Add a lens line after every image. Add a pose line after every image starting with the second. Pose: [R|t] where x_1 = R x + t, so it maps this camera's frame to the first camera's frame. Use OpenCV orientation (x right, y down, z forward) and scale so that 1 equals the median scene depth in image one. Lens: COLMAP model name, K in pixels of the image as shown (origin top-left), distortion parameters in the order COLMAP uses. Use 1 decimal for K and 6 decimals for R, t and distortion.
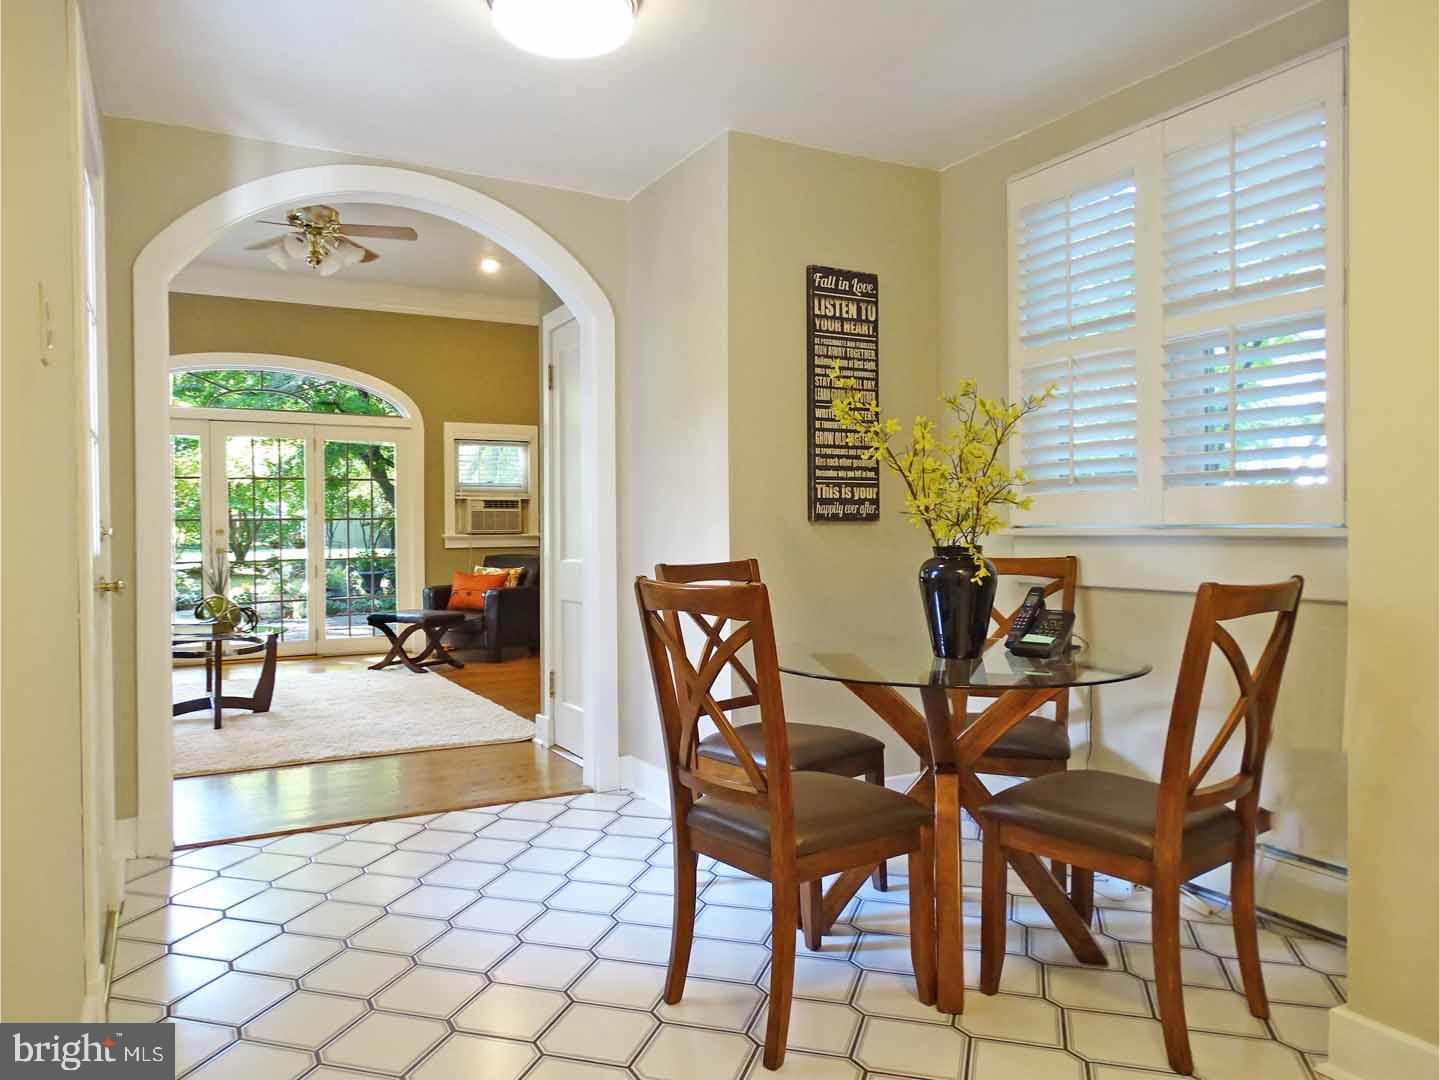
lens RADIAL K [[1027.8, 0, 723.9], [0, 1027.8, 539.0], [0, 0, 1]] dist [0.008789, 0.000474]
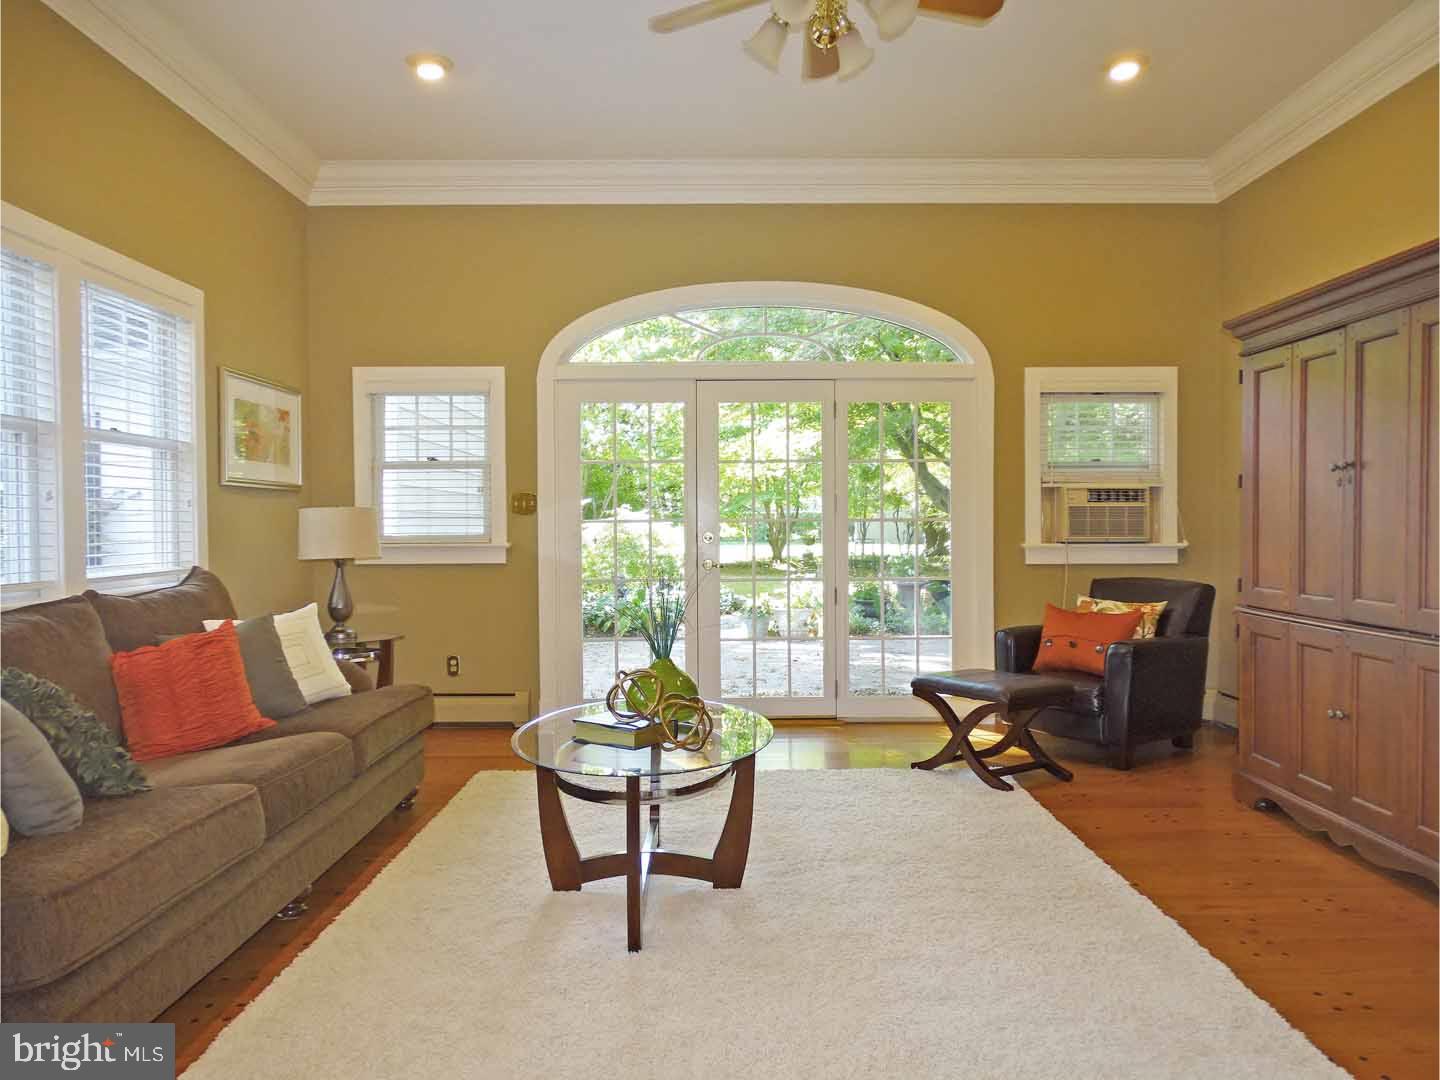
lens RADIAL K [[1027.8, 0, 723.9], [0, 1027.8, 539.0], [0, 0, 1]] dist [0.008789, 0.000474]
pose [[0.876470, 0.007072, -0.481404, -0.128912], [-0.002894, 0.999951, 0.009421, -0.012820], [0.481447, -0.006864, 0.876448, 0.352361]]
